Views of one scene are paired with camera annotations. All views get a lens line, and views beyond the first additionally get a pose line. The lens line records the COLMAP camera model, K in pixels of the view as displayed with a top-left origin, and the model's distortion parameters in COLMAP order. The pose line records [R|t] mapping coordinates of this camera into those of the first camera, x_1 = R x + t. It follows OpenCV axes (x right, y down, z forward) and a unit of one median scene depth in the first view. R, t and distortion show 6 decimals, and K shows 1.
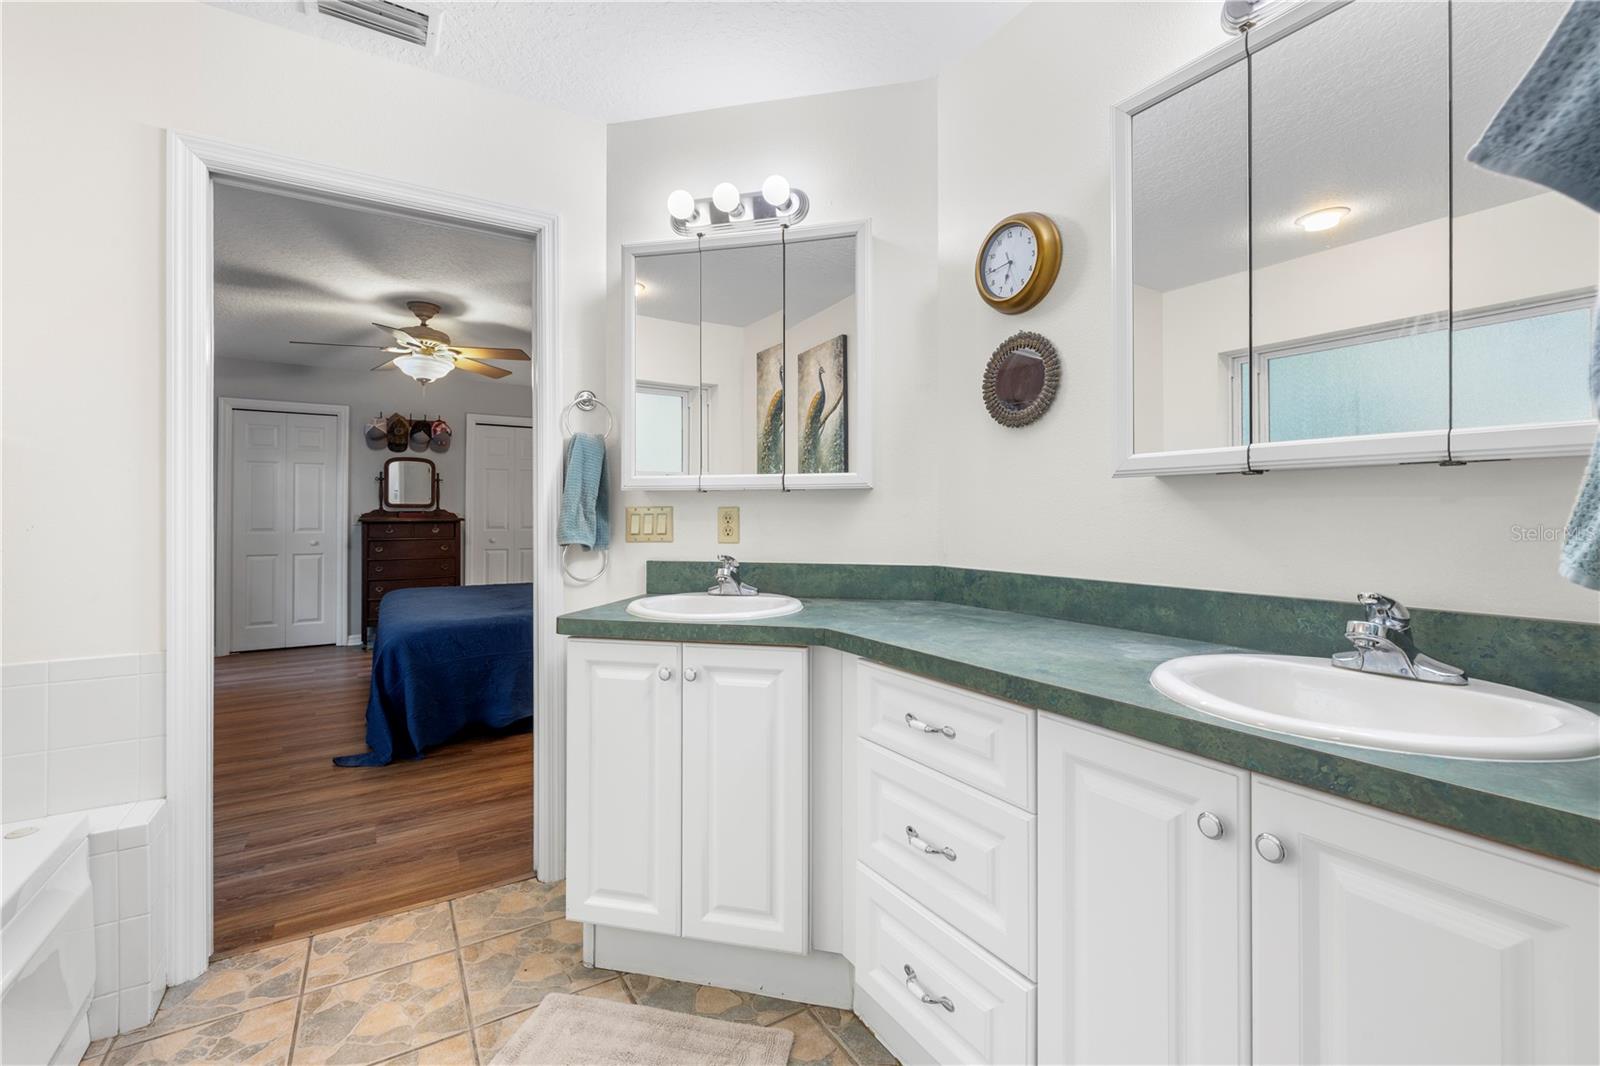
lens RADIAL K [[679.3, 0, 798.8], [0, 679.3, 505.9], [0, 0, 1]] dist [0.000067, 0.000094]
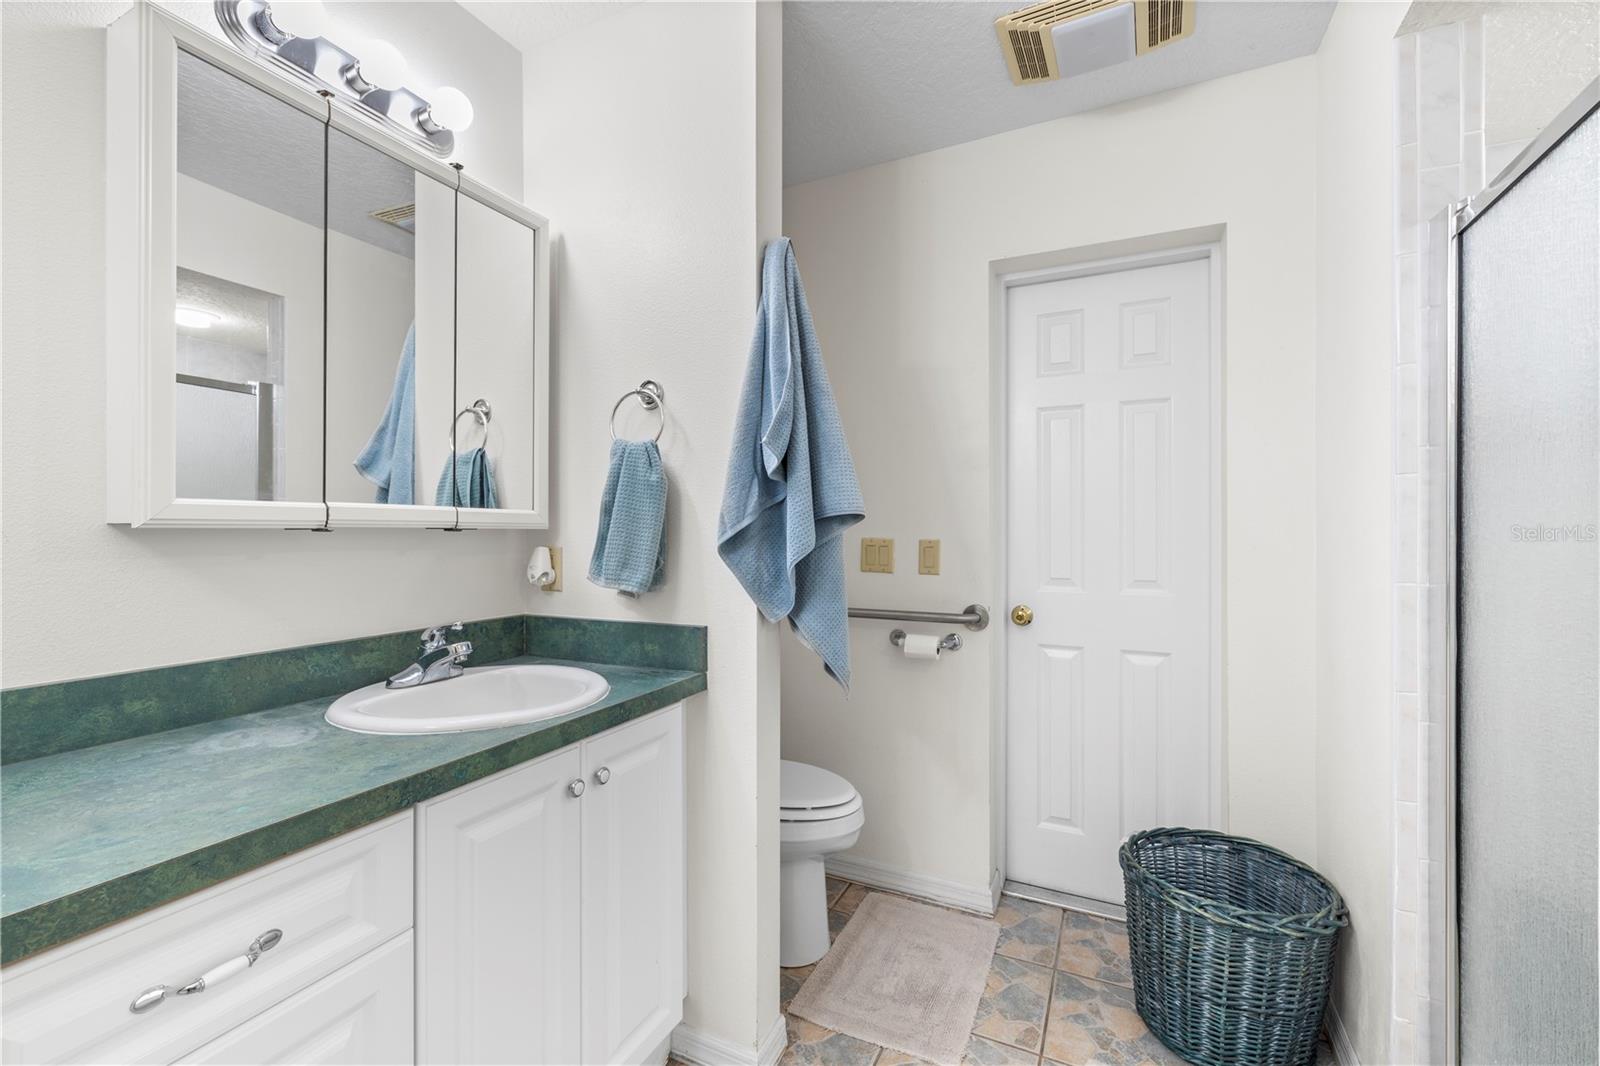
lens RADIAL K [[679.3, 0, 793.1], [0, 679.3, 531.2], [0, 0, 1]] dist [0.000067, 0.000094]
pose [[-0.531174, -0.003410, 0.847256, -0.342173], [-0.010539, 0.999941, -0.002583, -0.030151], [-0.847197, -0.010302, -0.531179, 0.551718]]
